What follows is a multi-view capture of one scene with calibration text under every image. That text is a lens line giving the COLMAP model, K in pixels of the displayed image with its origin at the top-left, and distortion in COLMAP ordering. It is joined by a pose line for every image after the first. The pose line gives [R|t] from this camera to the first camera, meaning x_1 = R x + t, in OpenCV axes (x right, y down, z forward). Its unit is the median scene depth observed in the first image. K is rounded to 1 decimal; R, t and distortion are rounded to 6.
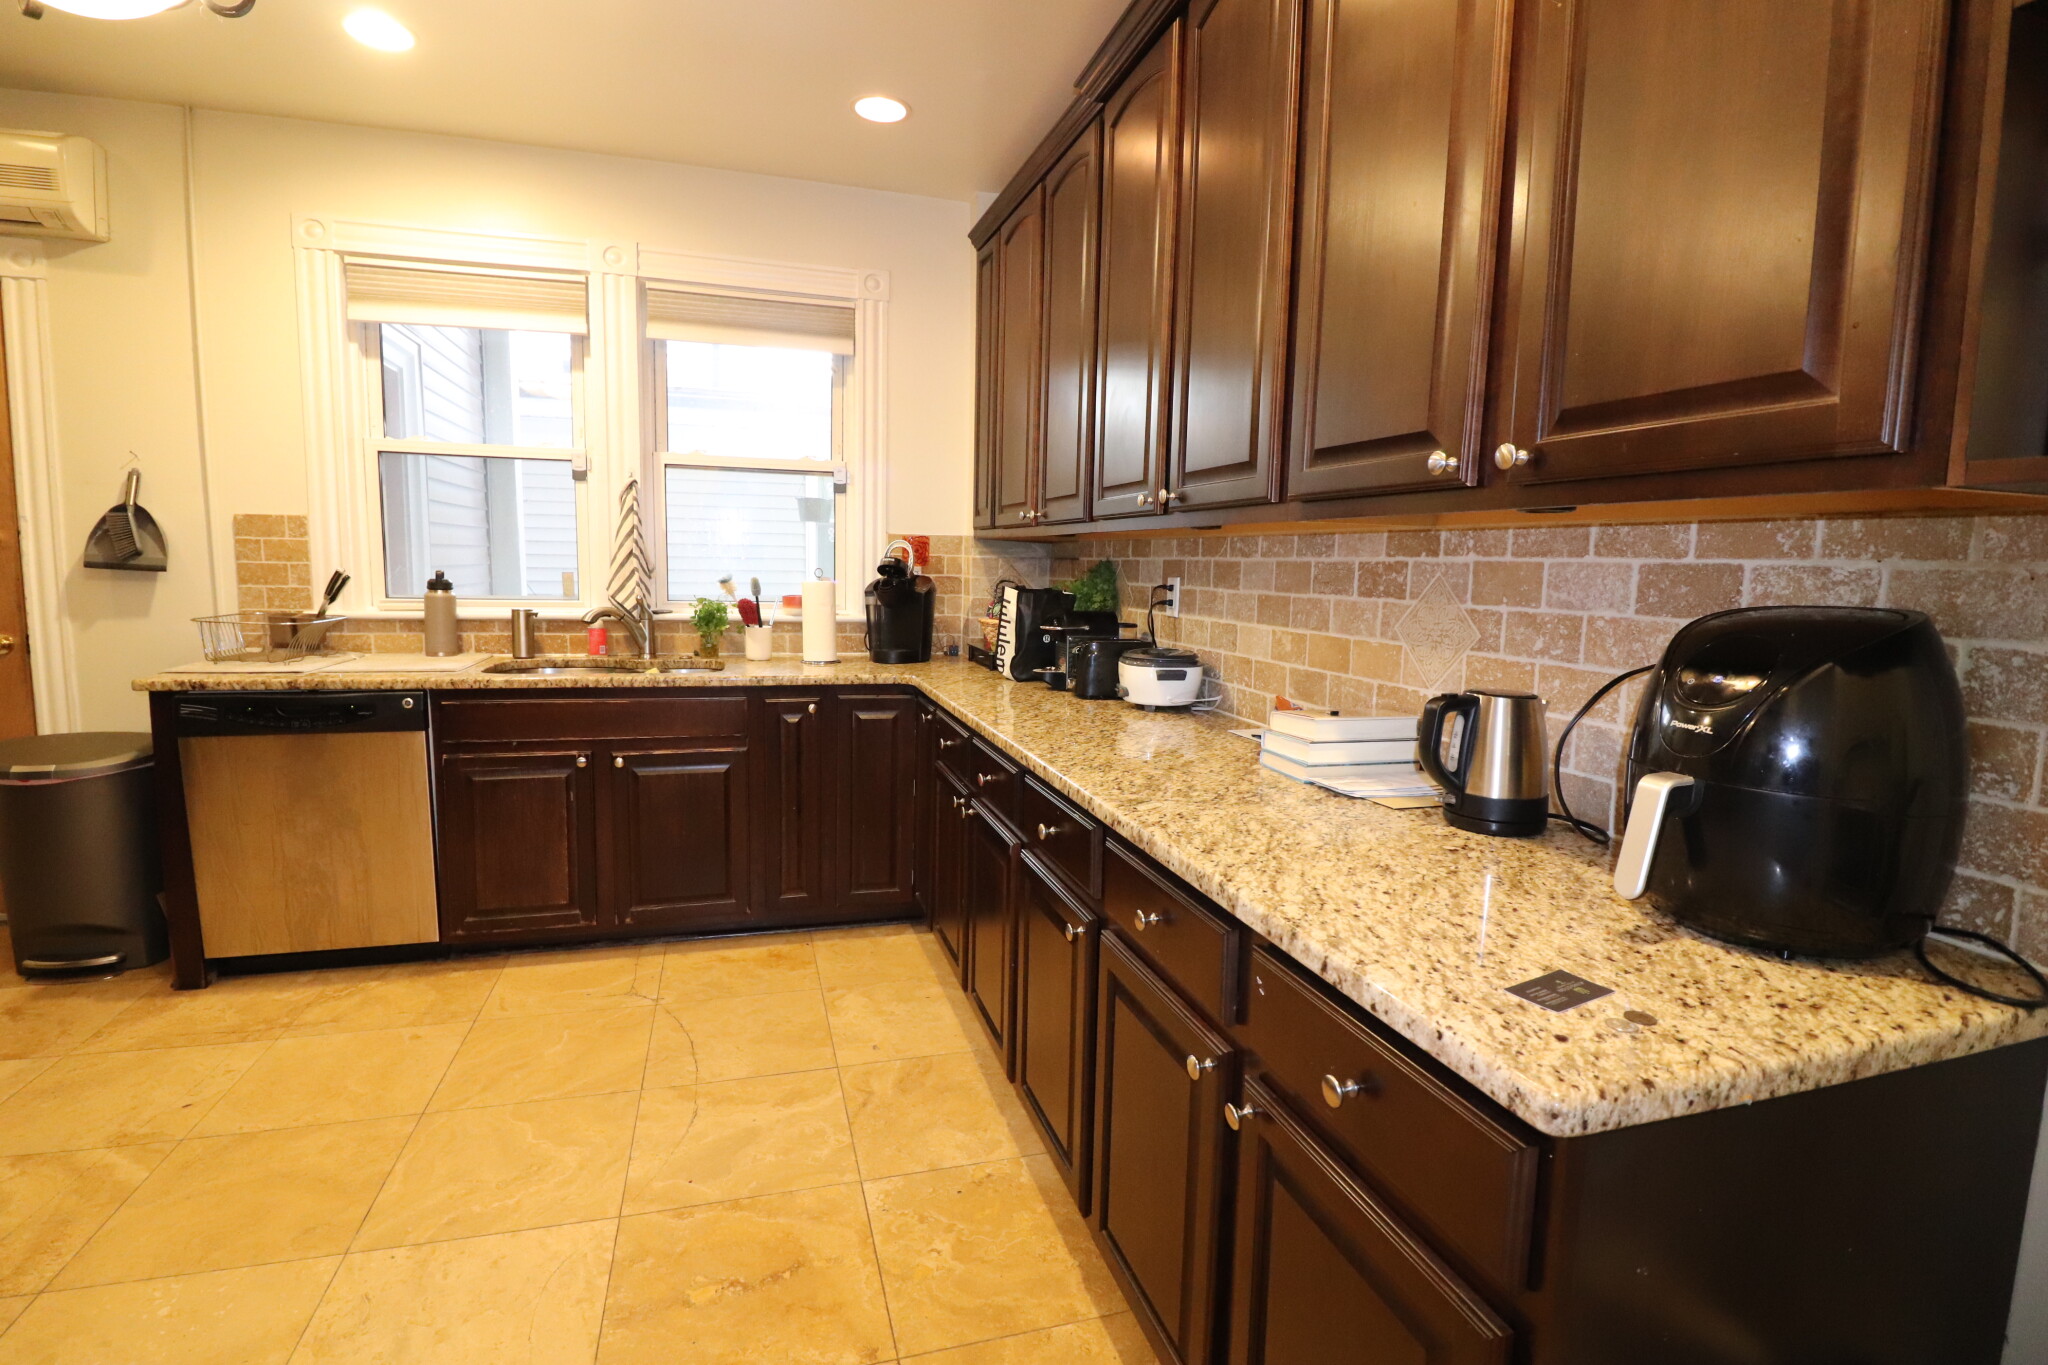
lens RADIAL K [[958.2, 0, 1021.0], [0, 958.2, 661.3], [0, 0, 1]] dist [-0.002207, -0.000523]
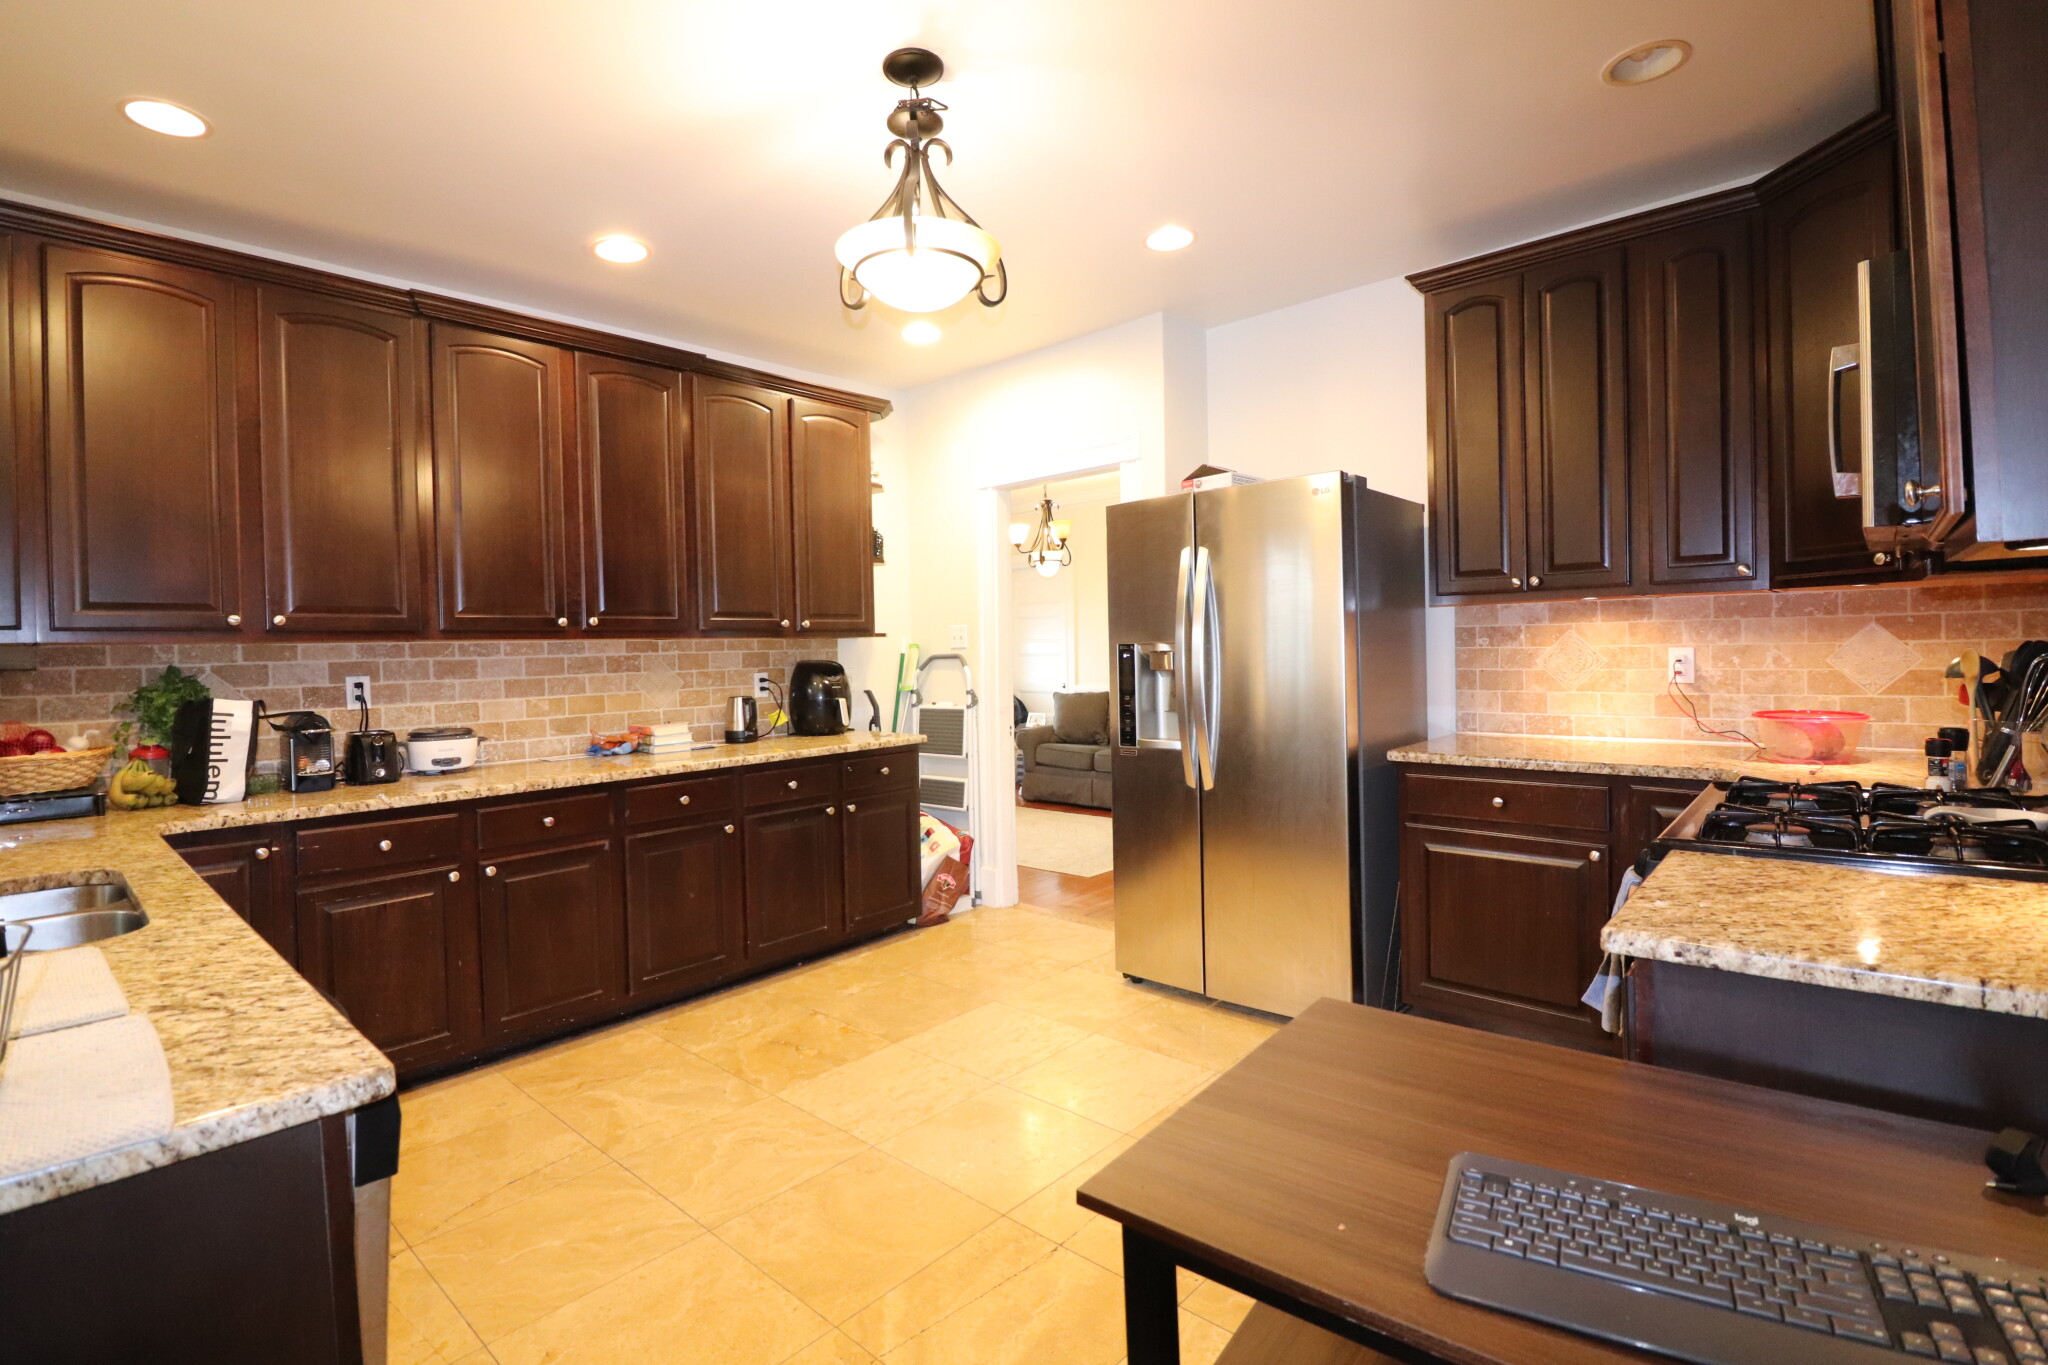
lens RADIAL K [[958.2, 0, 1016.7], [0, 958.2, 665.1], [0, 0, 1]] dist [-0.002207, -0.000523]
pose [[-0.524382, -0.006294, 0.851460, -1.731702], [0.115294, 0.990239, 0.078325, -0.136485], [-0.843642, 0.139240, -0.518537, 1.256018]]
